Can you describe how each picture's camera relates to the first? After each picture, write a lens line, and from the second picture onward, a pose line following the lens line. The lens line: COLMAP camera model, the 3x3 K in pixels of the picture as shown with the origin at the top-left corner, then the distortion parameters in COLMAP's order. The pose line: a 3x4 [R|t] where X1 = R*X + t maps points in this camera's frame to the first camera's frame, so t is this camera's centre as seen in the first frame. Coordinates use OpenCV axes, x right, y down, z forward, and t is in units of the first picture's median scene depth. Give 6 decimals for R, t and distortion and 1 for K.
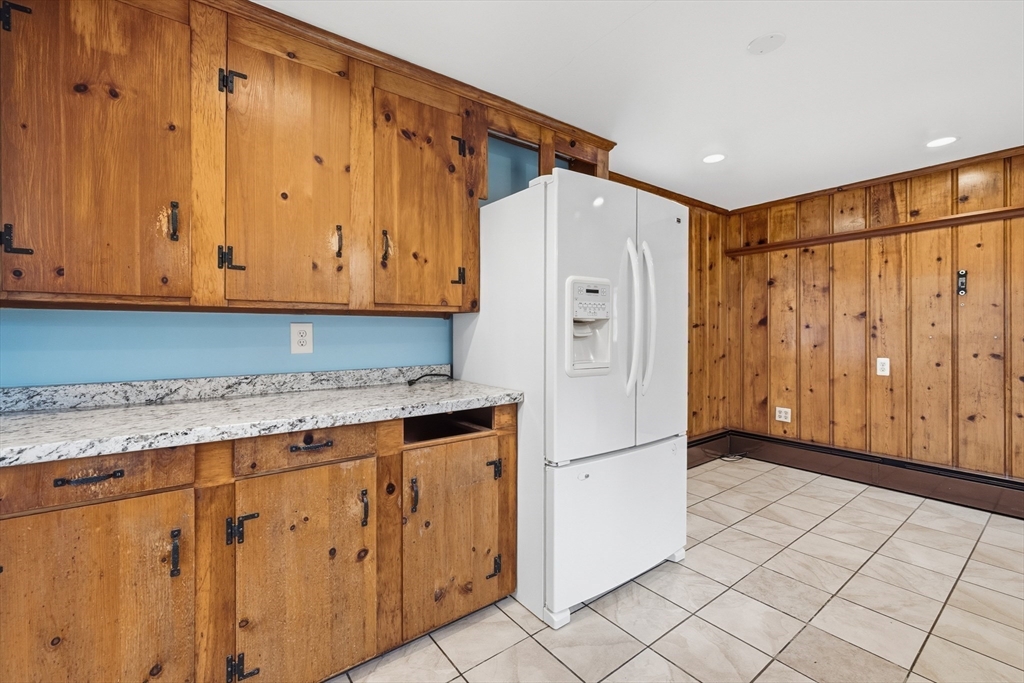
lens RADIAL K [[433.9, 0, 510.1], [0, 433.9, 333.0], [0, 0, 1]] dist [-0.002265, -0.000997]
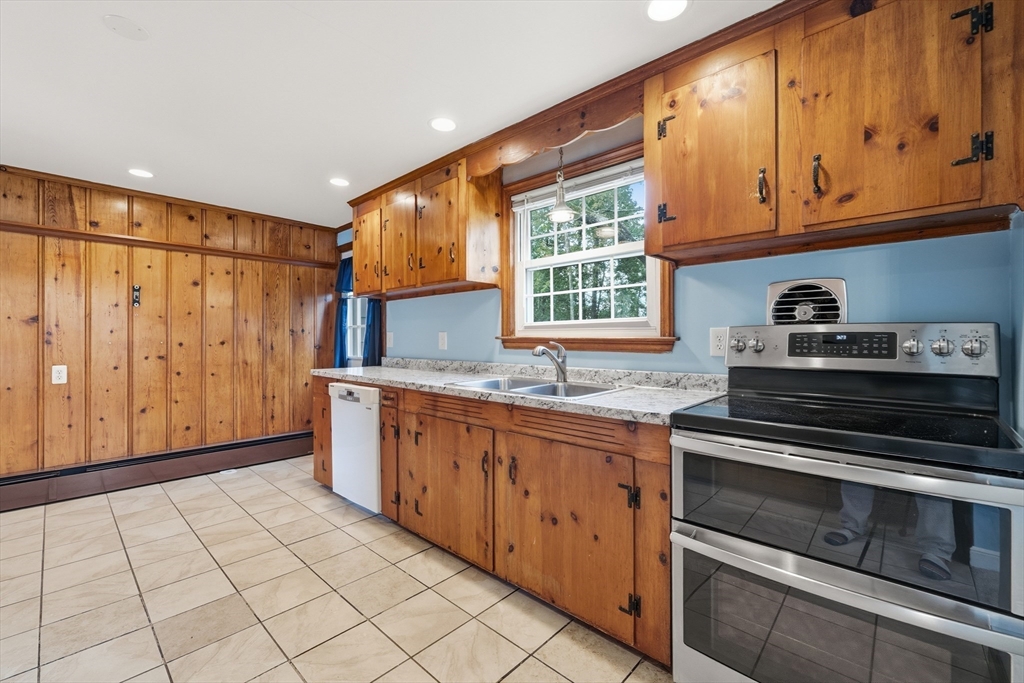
lens RADIAL K [[433.9, 0, 514.1], [0, 433.9, 337.9], [0, 0, 1]] dist [-0.002265, -0.000997]
pose [[-0.175895, 0.000679, 0.984409, -0.280900], [0.002184, 0.999998, -0.000300, -0.000537], [-0.984406, 0.002097, -0.175896, 0.201477]]
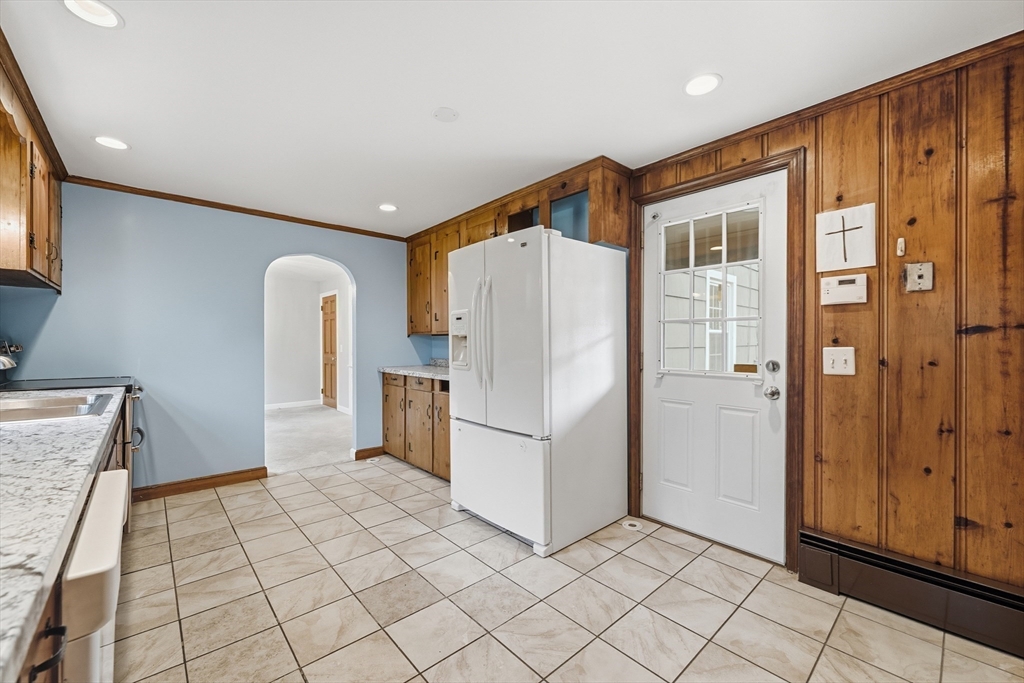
lens RADIAL K [[412.1, 0, 509.9], [0, 412.1, 341.5], [0, 0, 1]] dist [0.001621, -0.000019]
pose [[0.080642, -0.000741, -0.996743, 1.077553], [-0.000826, 0.999999, -0.000810, -0.004414], [0.996743, 0.000888, 0.080641, 0.647467]]
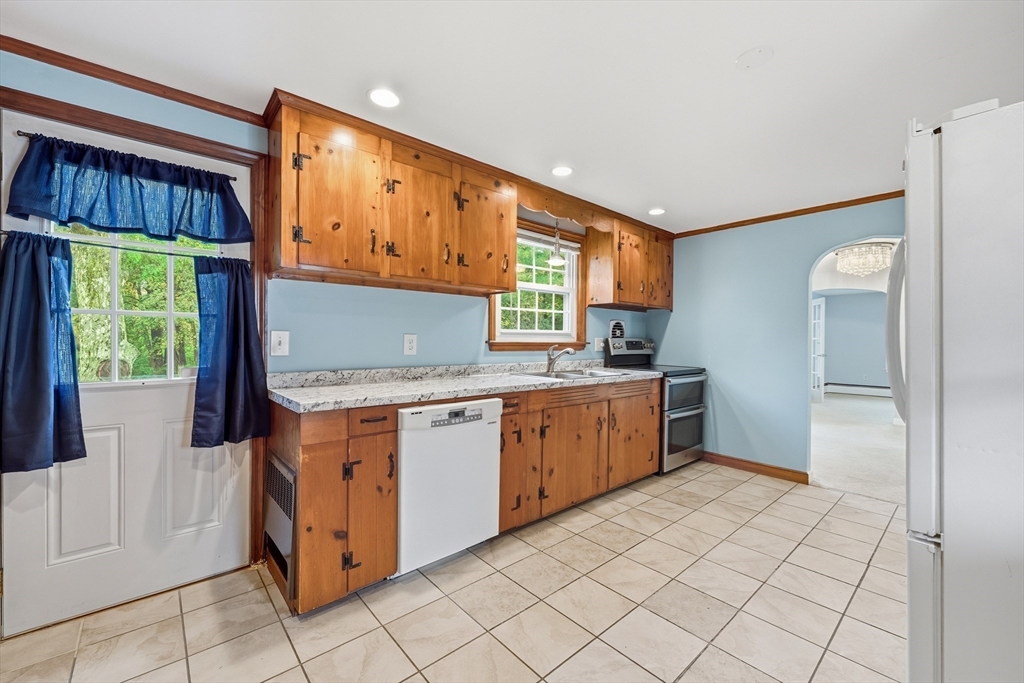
lens RADIAL K [[412.1, 0, 515.3], [0, 412.1, 343.7], [0, 0, 1]] dist [0.001621, -0.000019]
pose [[-0.996381, -0.008544, -0.084570, 0.726451], [-0.009362, 0.999913, 0.009272, -0.006682], [0.084483, 0.010030, -0.996374, 1.133225]]
